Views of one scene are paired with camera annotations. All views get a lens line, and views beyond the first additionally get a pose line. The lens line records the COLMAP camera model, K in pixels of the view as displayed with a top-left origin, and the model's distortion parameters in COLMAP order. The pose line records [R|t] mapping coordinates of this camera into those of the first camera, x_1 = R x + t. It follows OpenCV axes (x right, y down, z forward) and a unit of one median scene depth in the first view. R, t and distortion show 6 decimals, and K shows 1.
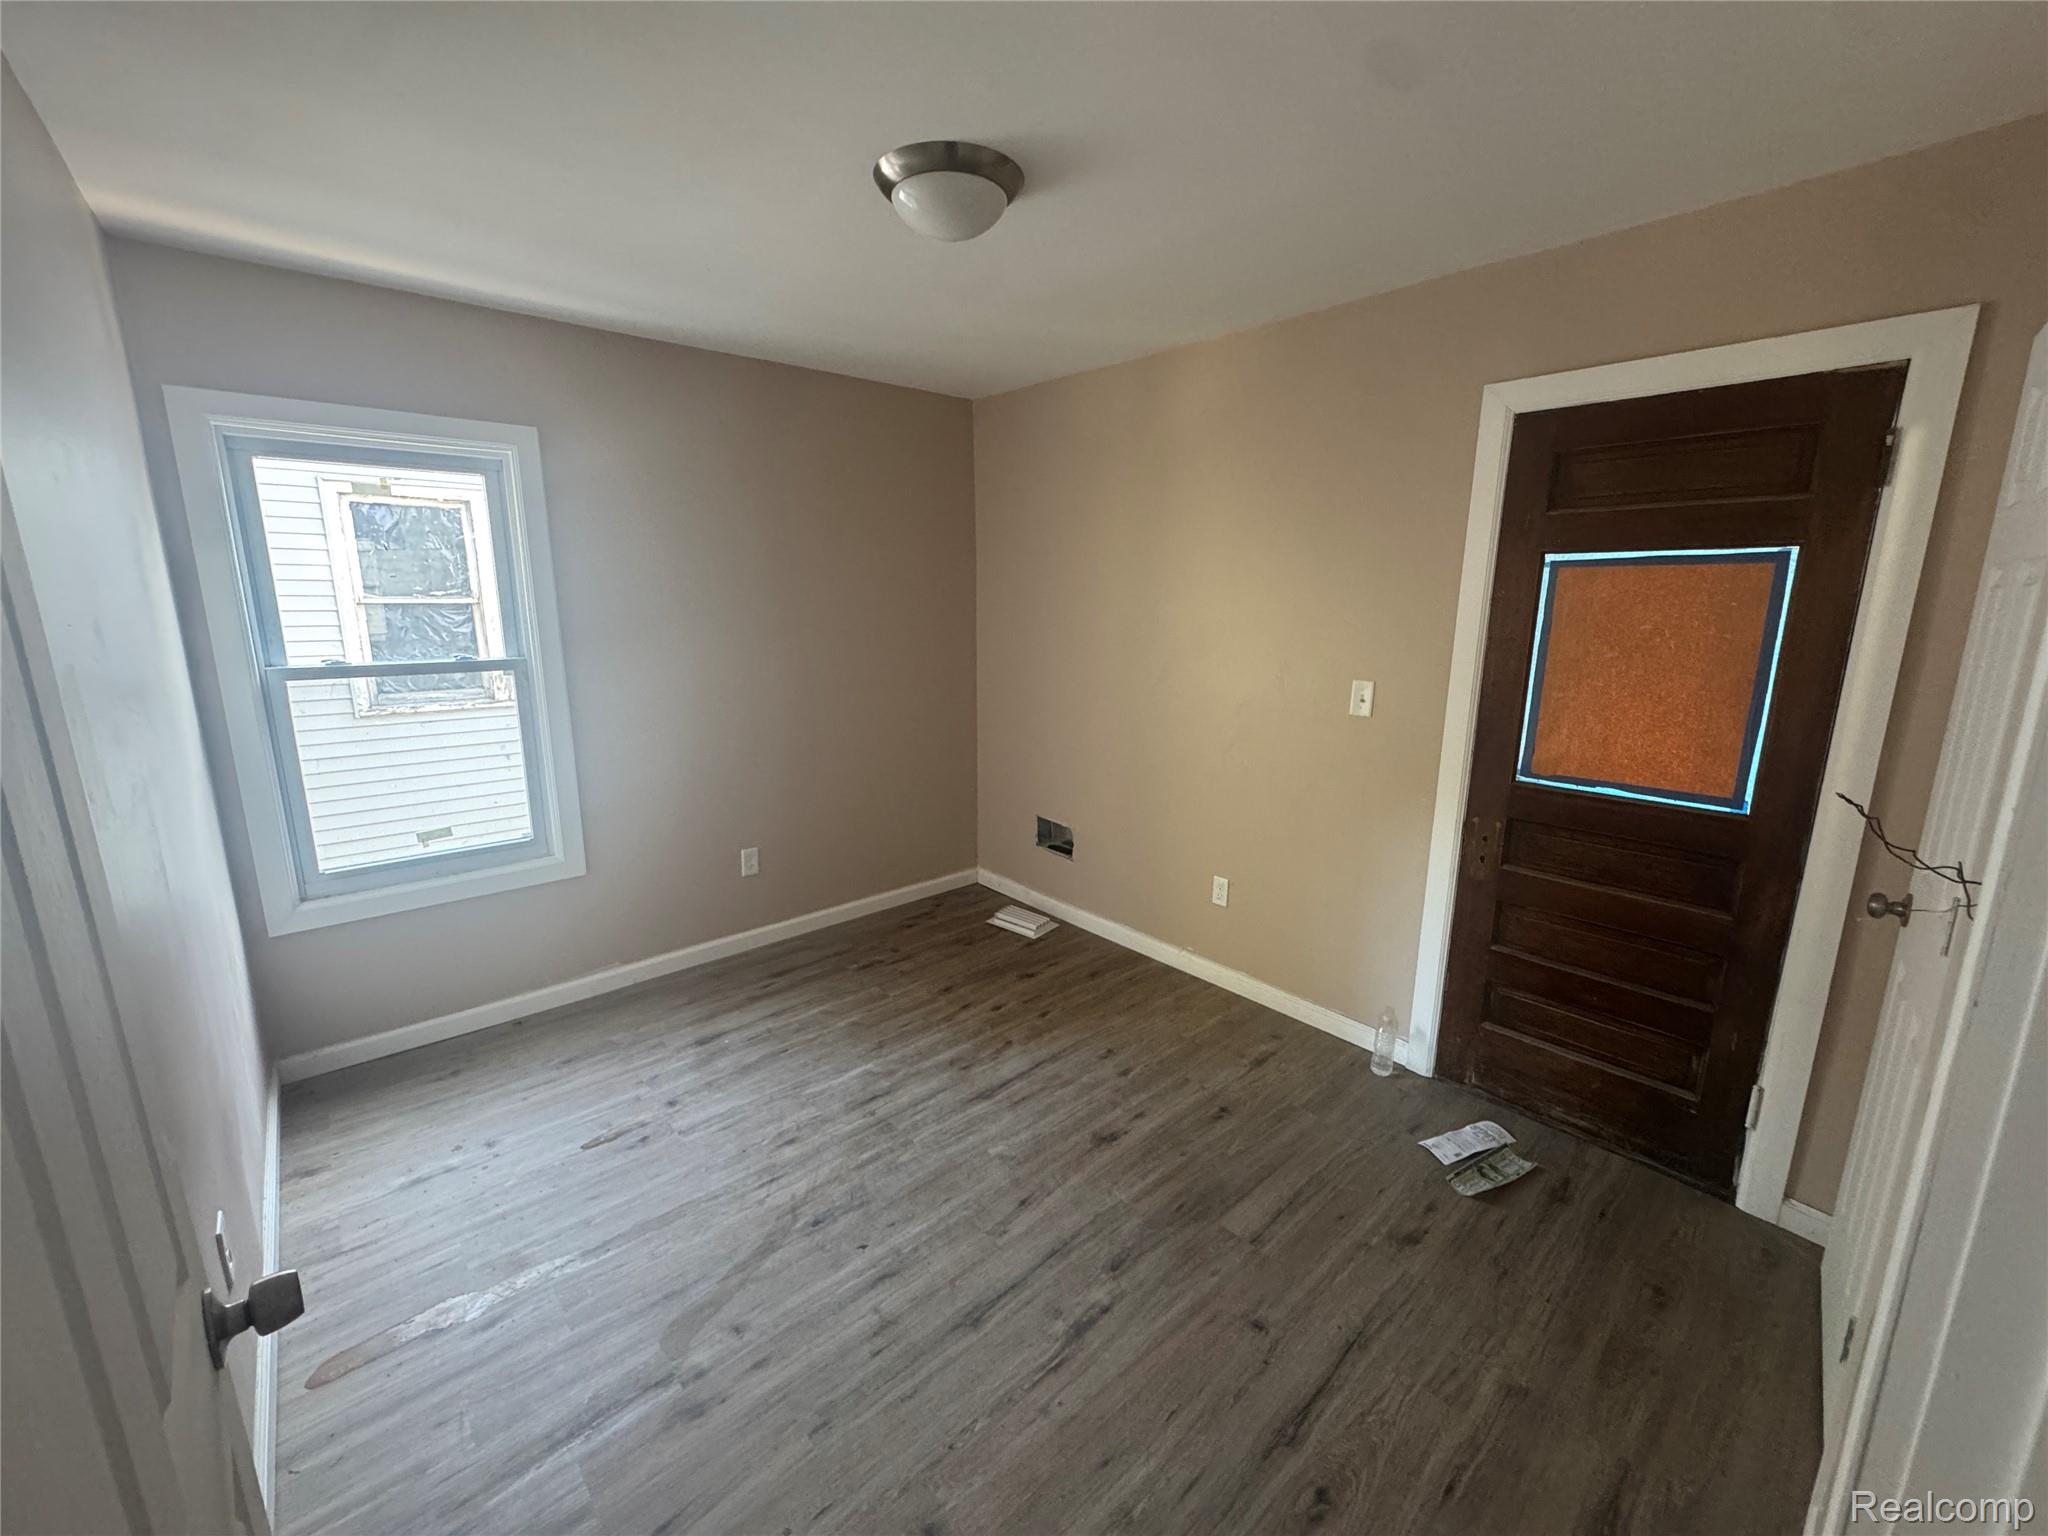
lens RADIAL K [[820.5, 0, 1023.6], [0, 820.5, 769.1], [0, 0, 1]] dist [-0.001788, -0.000085]
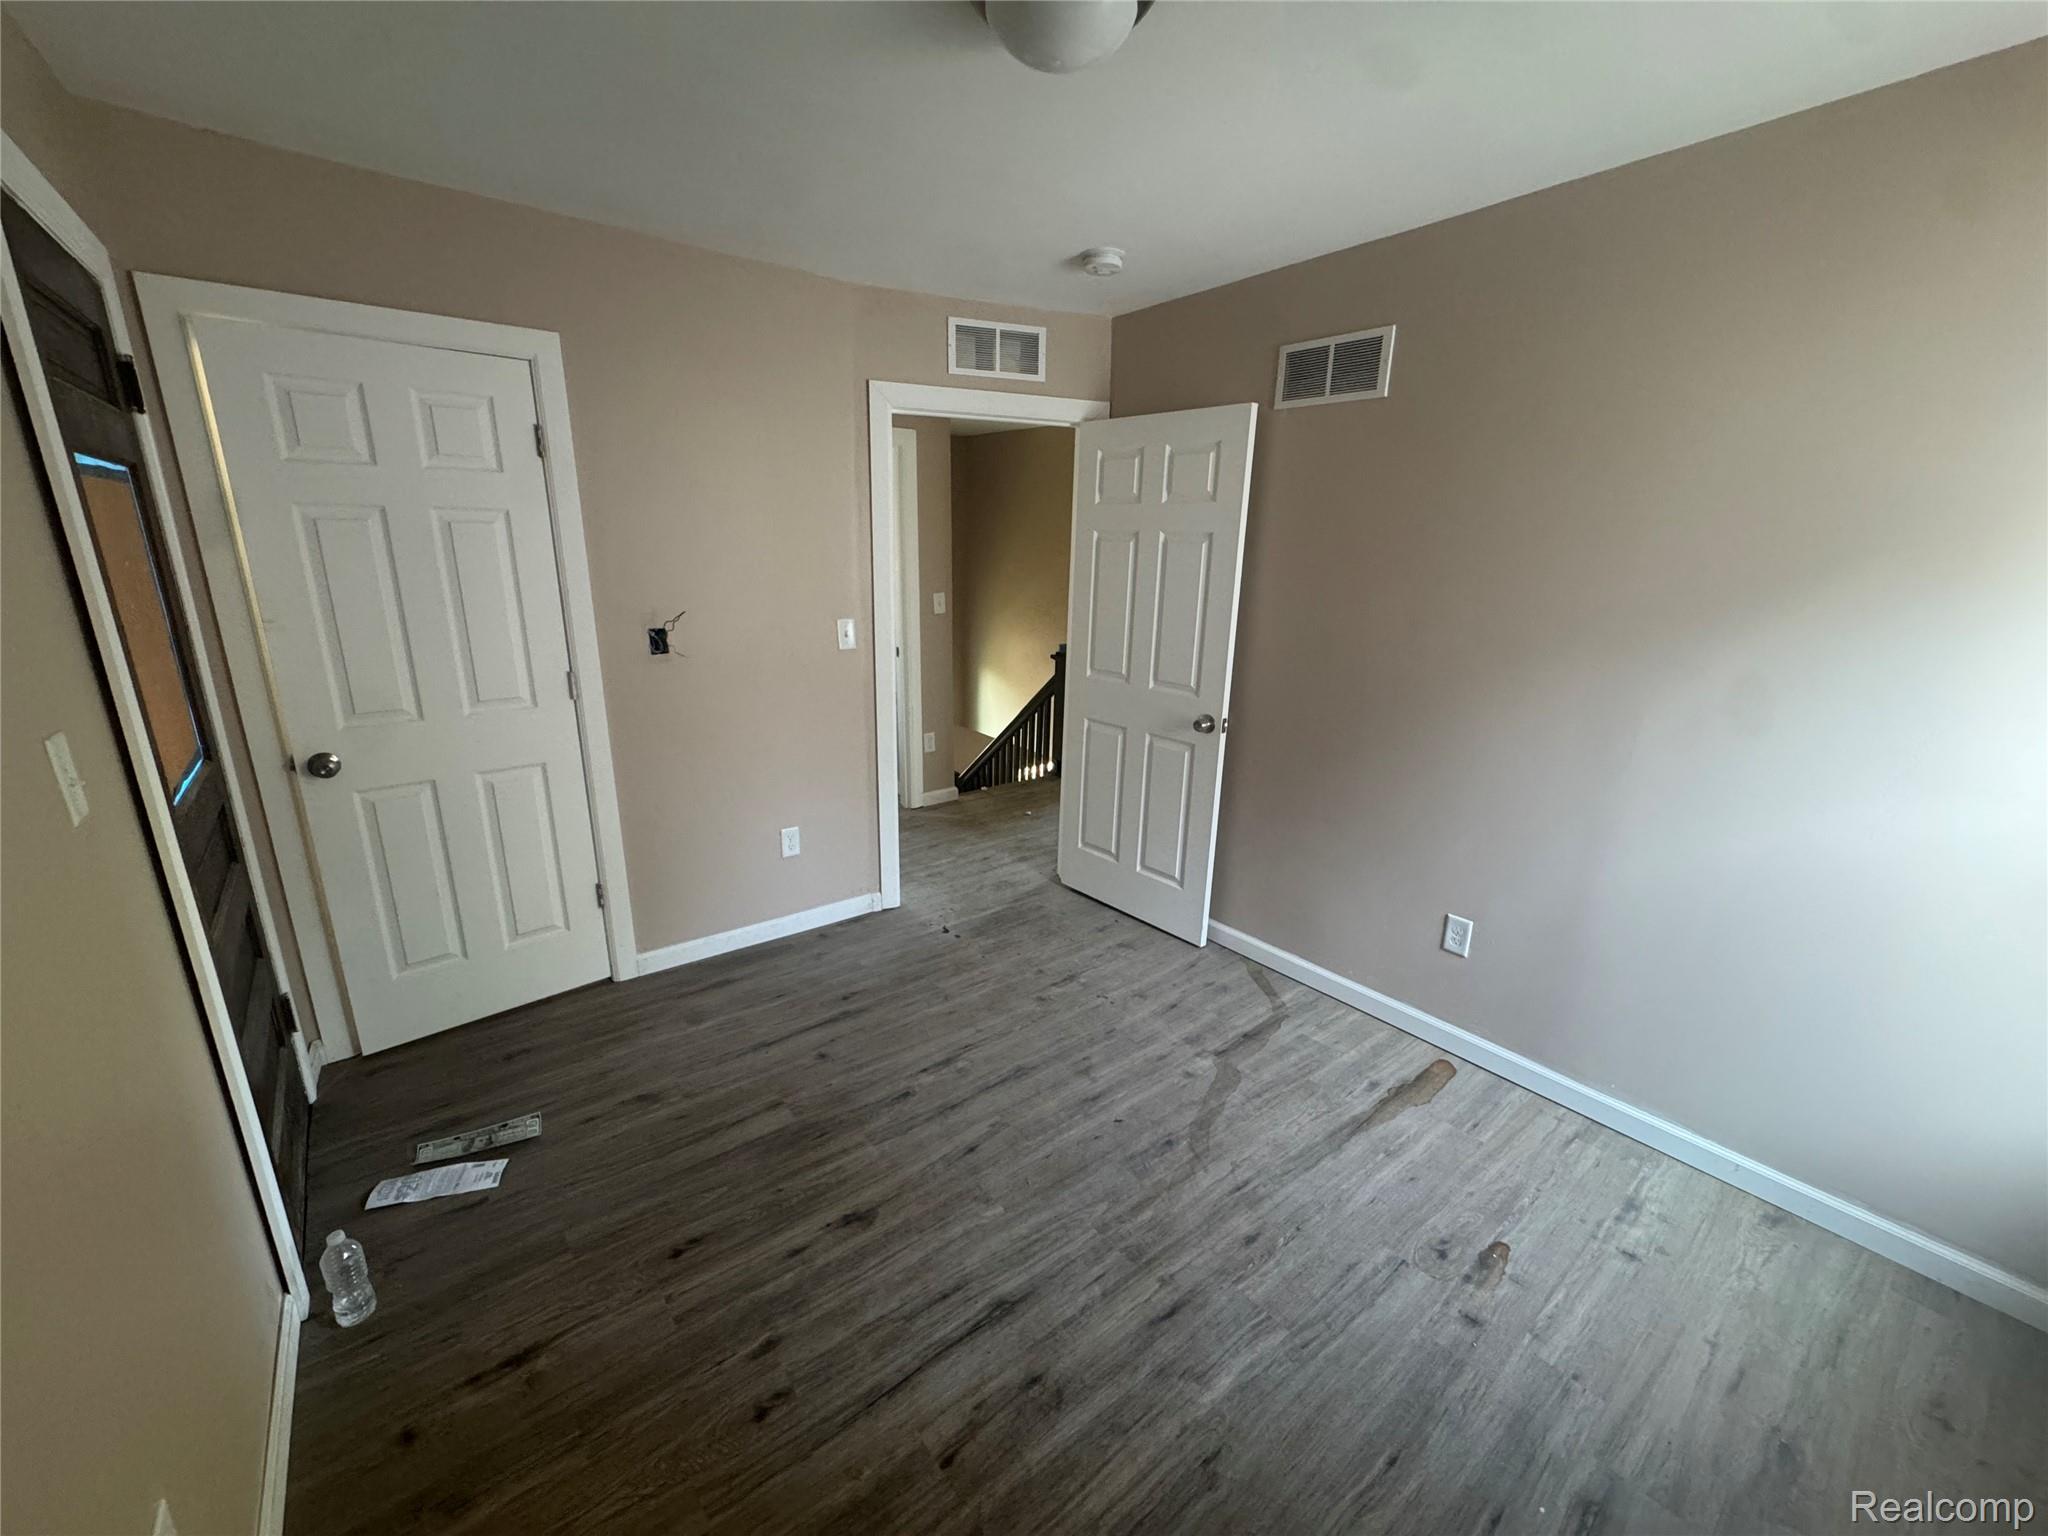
lens RADIAL K [[820.5, 0, 1020.3], [0, 820.5, 772.0], [0, 0, 1]] dist [-0.001788, -0.000085]
pose [[-0.997817, -0.036078, 0.055318, -0.091713], [-0.006137, 0.884632, 0.466250, -0.326837], [-0.065757, 0.464893, -0.882922, 1.548199]]
